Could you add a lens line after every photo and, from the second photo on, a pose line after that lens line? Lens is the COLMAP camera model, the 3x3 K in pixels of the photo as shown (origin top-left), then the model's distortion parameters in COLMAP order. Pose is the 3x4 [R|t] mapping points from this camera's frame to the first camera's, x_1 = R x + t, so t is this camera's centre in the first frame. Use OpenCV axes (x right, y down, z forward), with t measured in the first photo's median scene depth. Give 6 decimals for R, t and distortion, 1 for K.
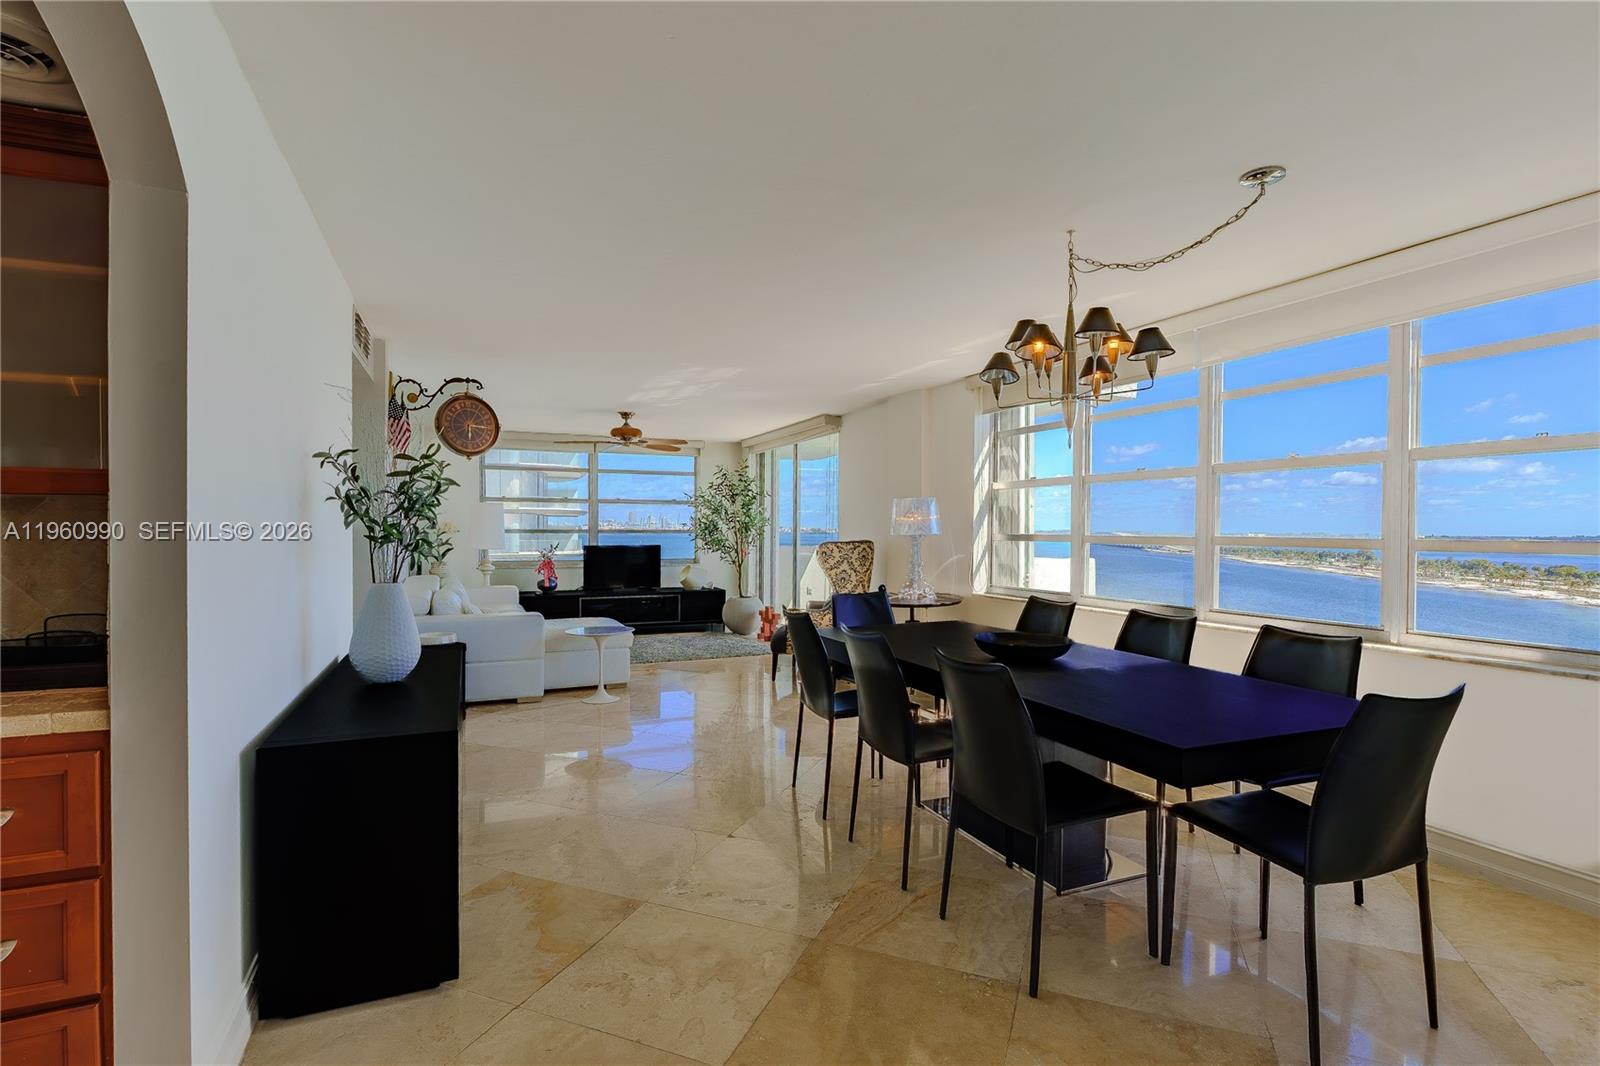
lens RADIAL K [[730.6, 0, 800.0], [0, 730.6, 534.8], [0, 0, 1]] dist [-0.004138, 0.000172]
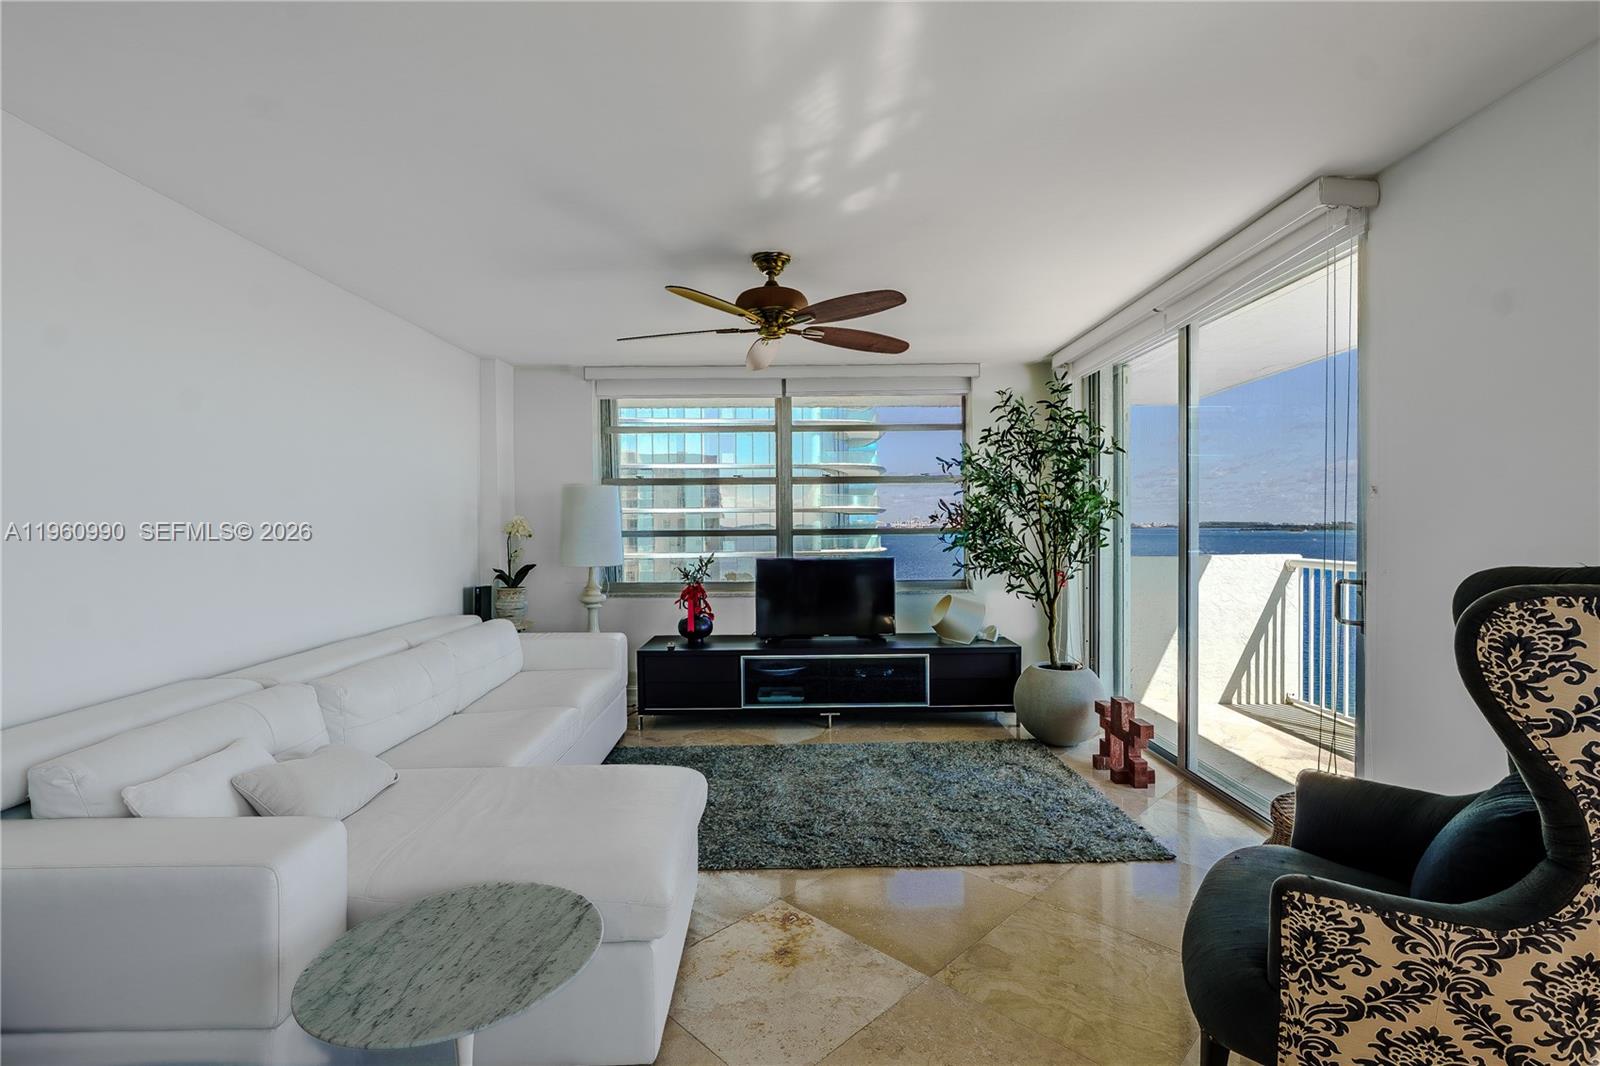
lens RADIAL K [[730.6, 0, 806.3], [0, 730.6, 532.1], [0, 0, 1]] dist [-0.004138, 0.000172]
pose [[0.922619, -0.006605, -0.385657, -0.045878], [0.006354, 0.999978, -0.001925, -0.003765], [0.385661, -0.000675, 0.922640, 0.502490]]
